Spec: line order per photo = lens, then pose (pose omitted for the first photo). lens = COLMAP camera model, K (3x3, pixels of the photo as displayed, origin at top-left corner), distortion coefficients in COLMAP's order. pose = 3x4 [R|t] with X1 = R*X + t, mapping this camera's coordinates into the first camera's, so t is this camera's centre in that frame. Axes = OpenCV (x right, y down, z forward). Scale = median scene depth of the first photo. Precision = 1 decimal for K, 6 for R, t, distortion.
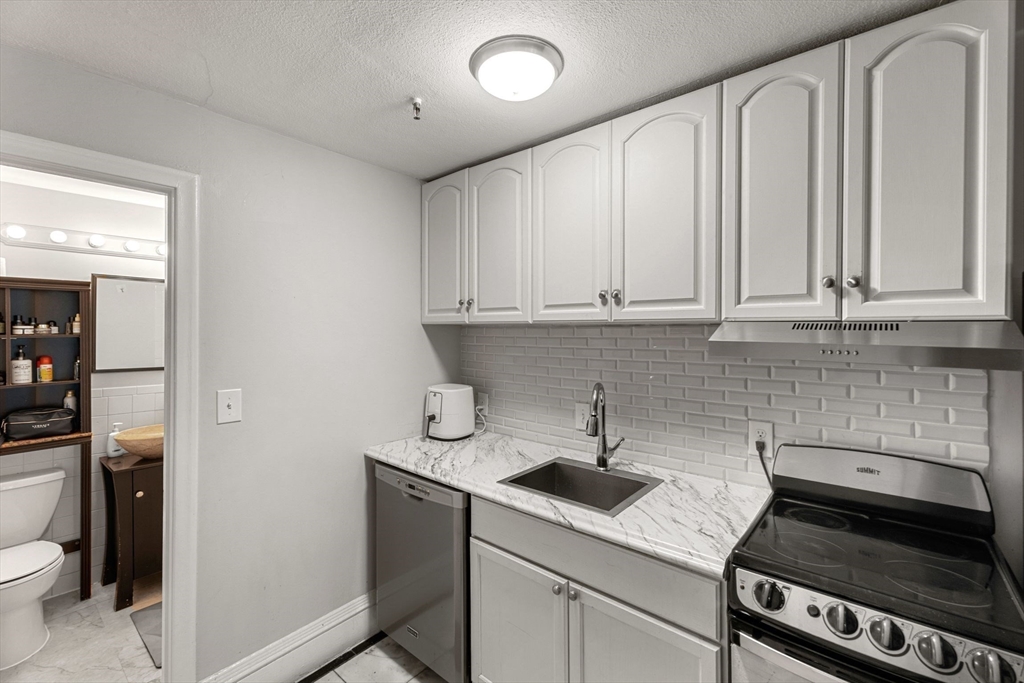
lens RADIAL K [[434.8, 0, 513.9], [0, 434.8, 335.1], [0, 0, 1]] dist [0.001109, -0.000148]
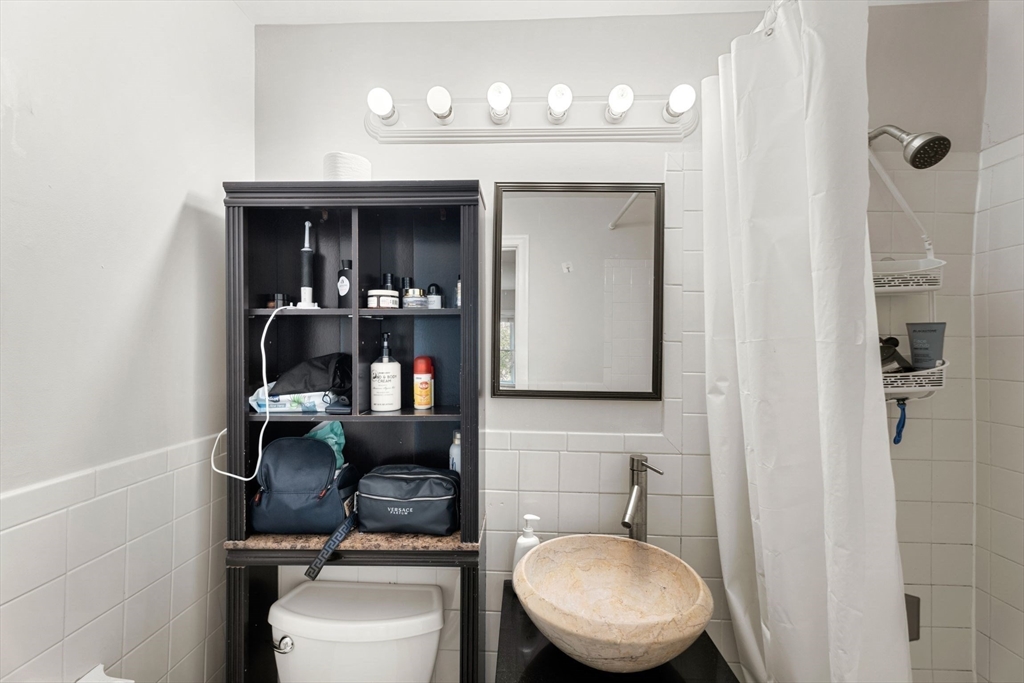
lens RADIAL K [[433.9, 0, 509.3], [0, 433.9, 344.2], [0, 0, 1]] dist [0.001741, 0.000081]
pose [[0.610518, -0.000475, -0.792002, -0.686333], [-0.010185, 0.999912, -0.008451, 0.040808], [0.791937, 0.013226, 0.610460, 0.844808]]
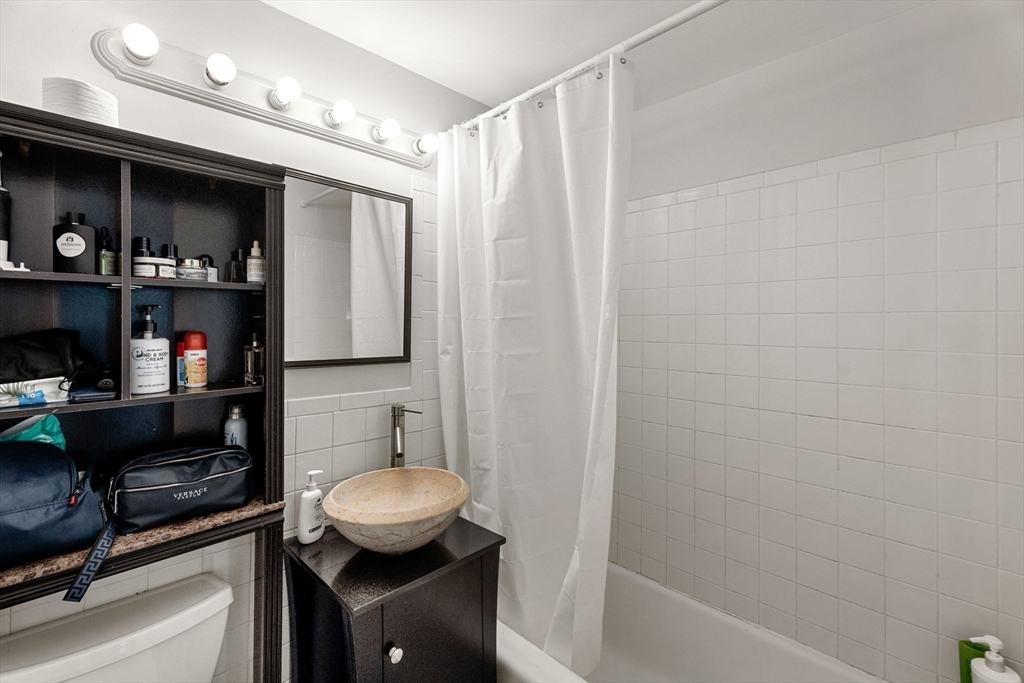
lens RADIAL K [[445.4, 0, 512.4], [0, 445.4, 325.3], [0, 0, 1]] dist [0.010899, -0.000088]
pose [[0.995710, 0.004081, -0.092434, -0.759596], [-0.004460, 0.999982, -0.003891, 0.045637], [0.092416, 0.004286, 0.995711, 0.612090]]
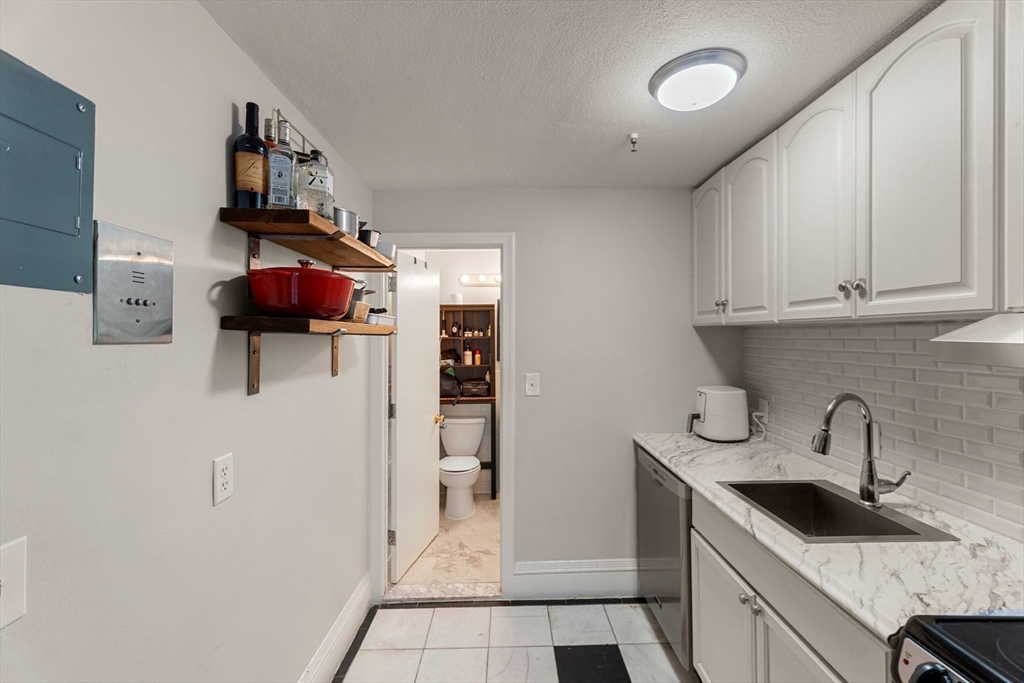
lens RADIAL K [[439.0, 0, 512.0], [0, 439.0, 341.5], [0, 0, 1]] dist [0.000318, -0.000046]
pose [[0.651121, 0.005820, -0.758952, 0.336358], [-0.000647, 0.999974, 0.007114, 0.004989], [0.758974, -0.004141, 0.651108, -0.015076]]
